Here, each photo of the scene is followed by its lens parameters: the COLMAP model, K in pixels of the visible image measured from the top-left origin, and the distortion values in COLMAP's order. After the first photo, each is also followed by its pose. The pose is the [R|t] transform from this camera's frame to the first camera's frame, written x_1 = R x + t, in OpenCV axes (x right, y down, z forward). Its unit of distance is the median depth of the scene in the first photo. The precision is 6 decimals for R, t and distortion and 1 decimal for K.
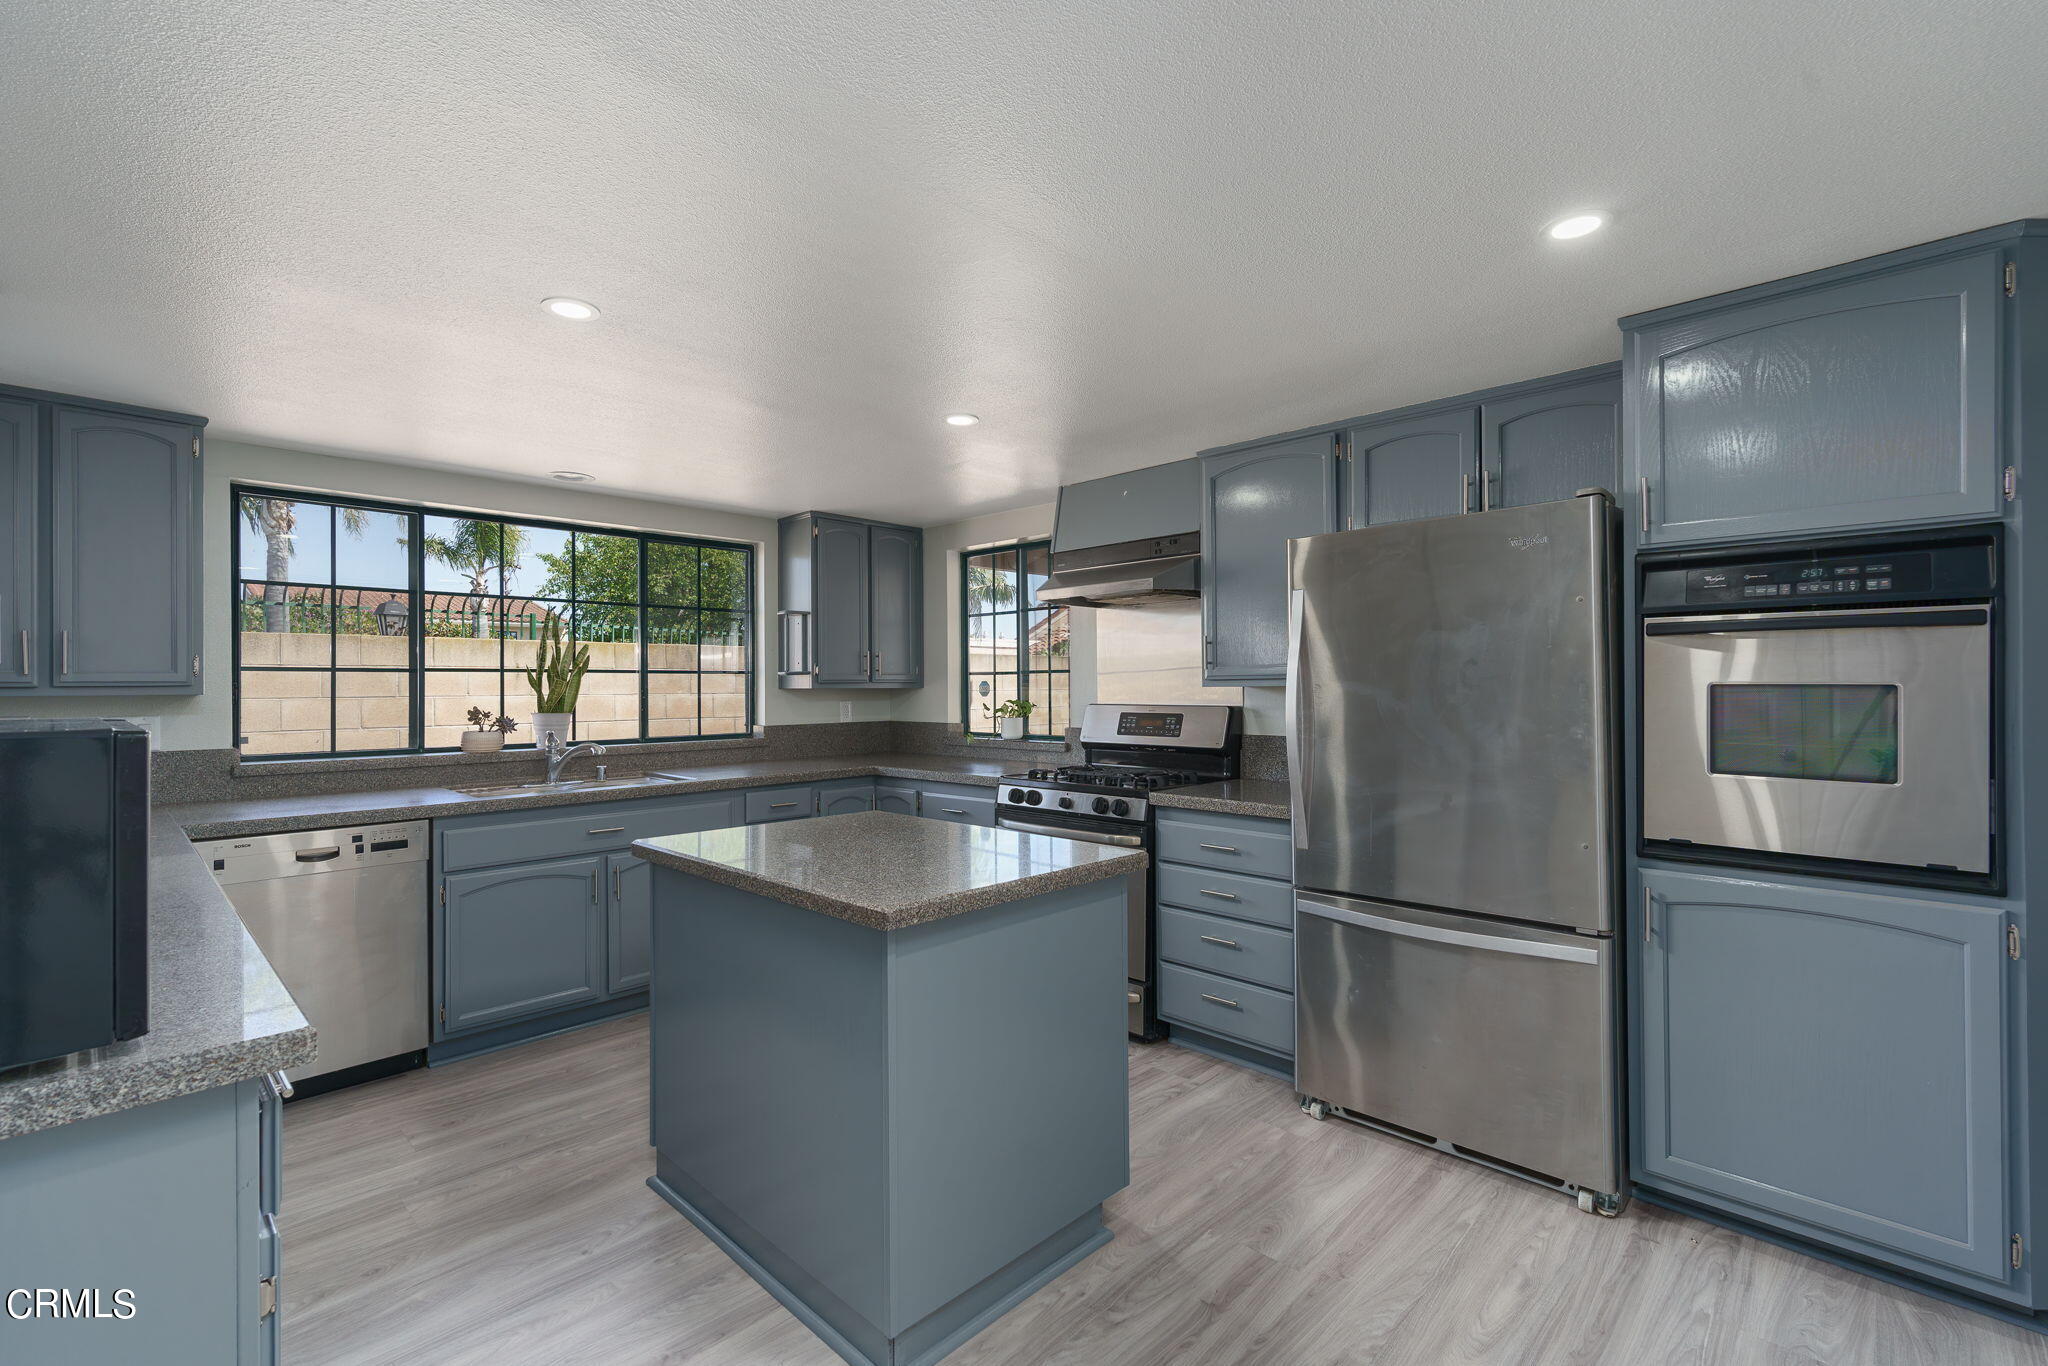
lens RADIAL K [[897.8, 0, 1026.9], [0, 897.8, 682.8], [0, 0, 1]] dist [0.000754, 0.000095]
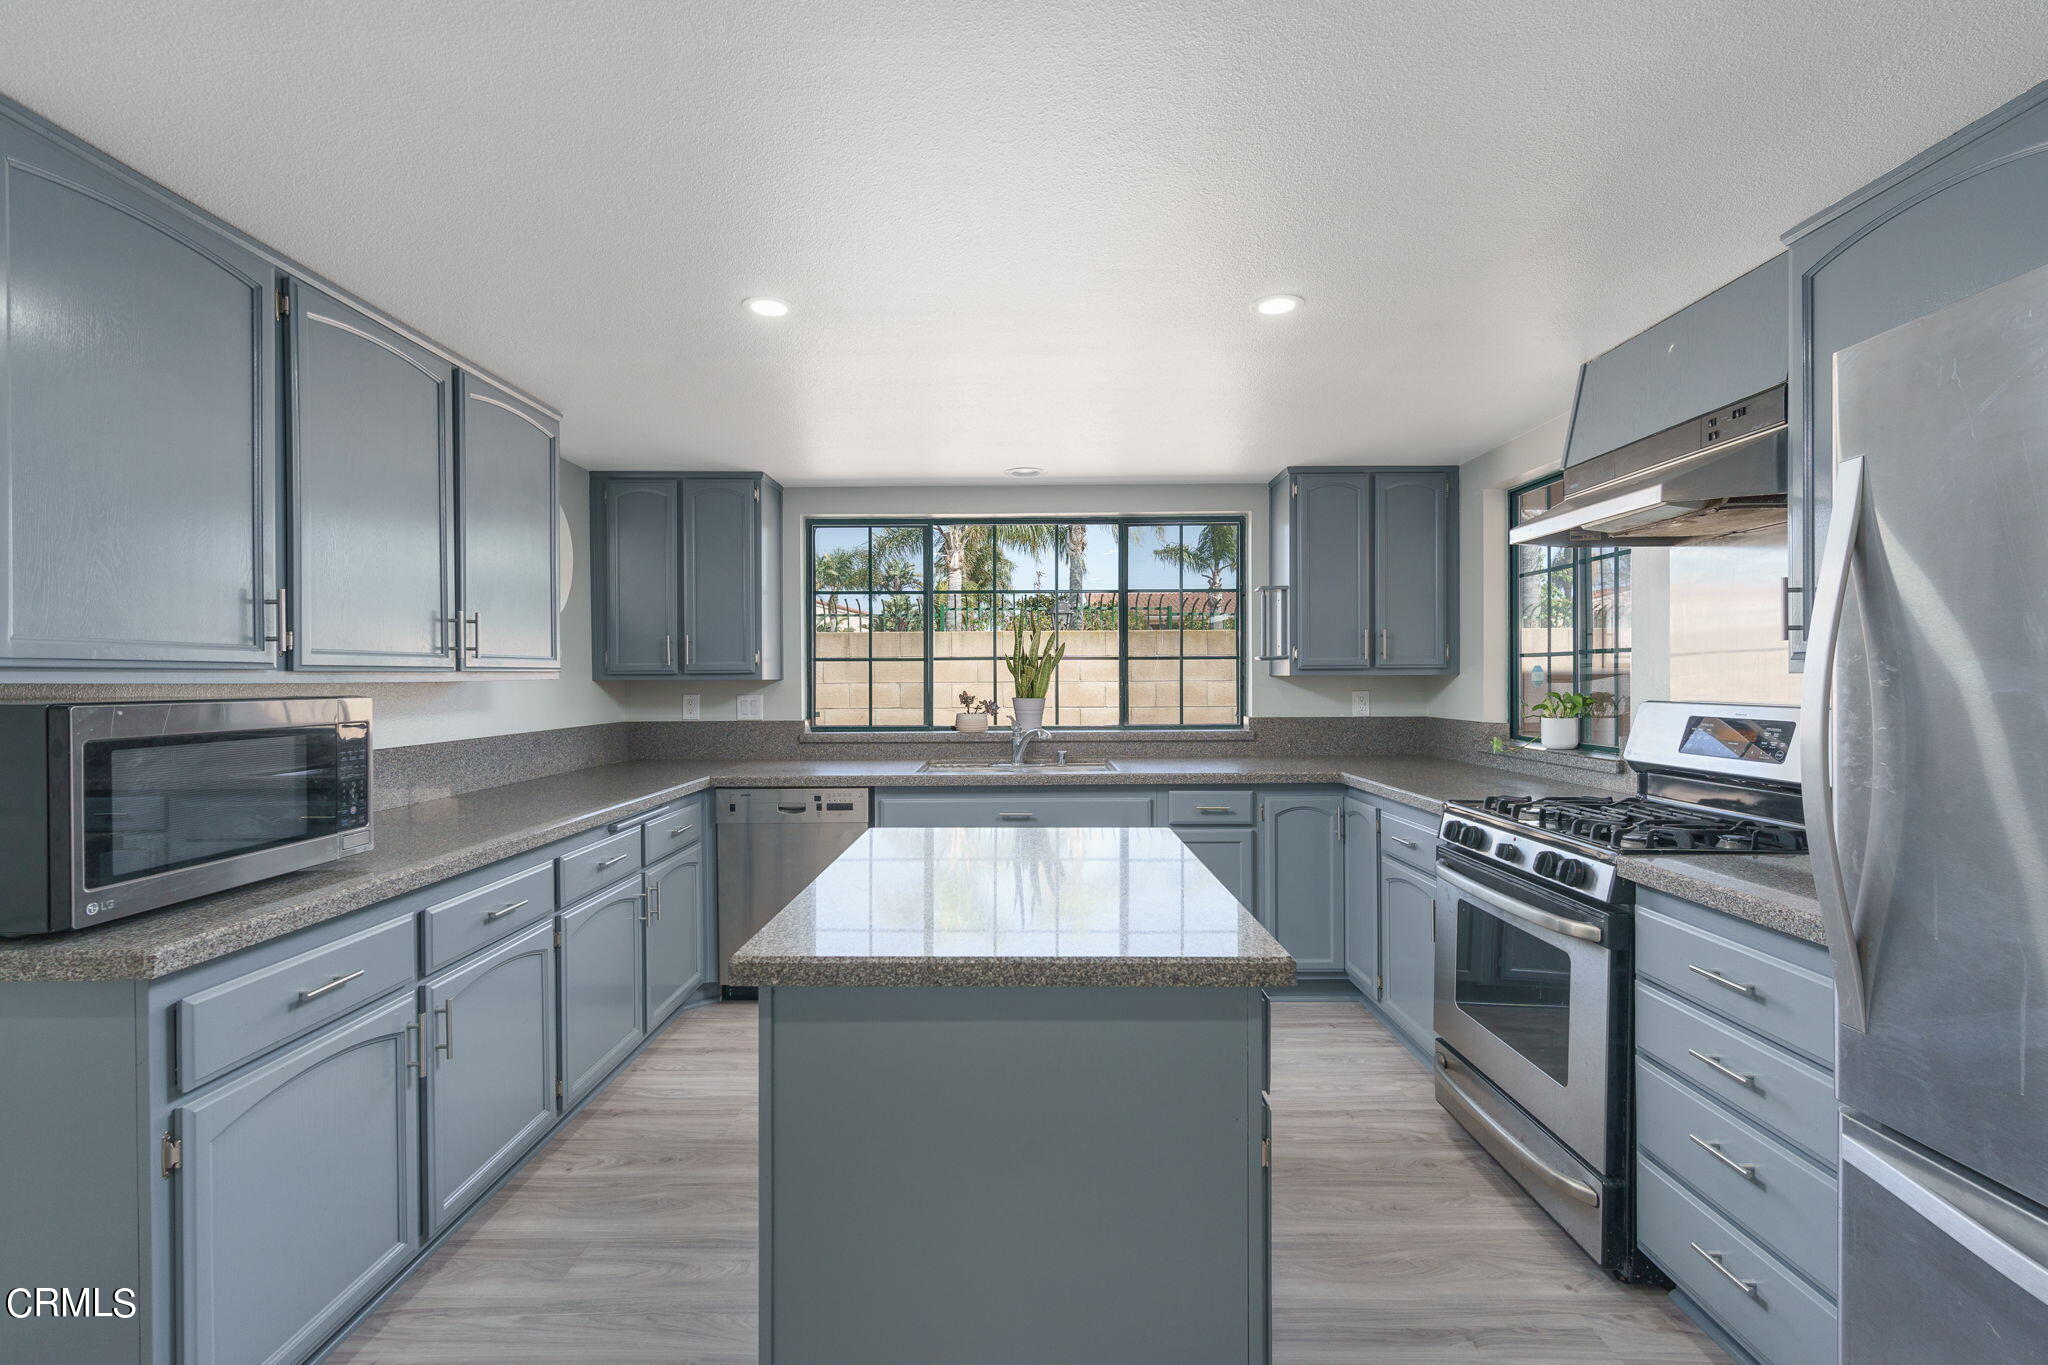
lens RADIAL K [[897.8, 0, 1023.5], [0, 897.8, 686.2], [0, 0, 1]] dist [0.000754, 0.000095]
pose [[0.689473, 0.010034, -0.724242, 0.228168], [0.003806, 0.999840, 0.017476, 0.000777], [0.724301, -0.014806, 0.689324, 0.254015]]
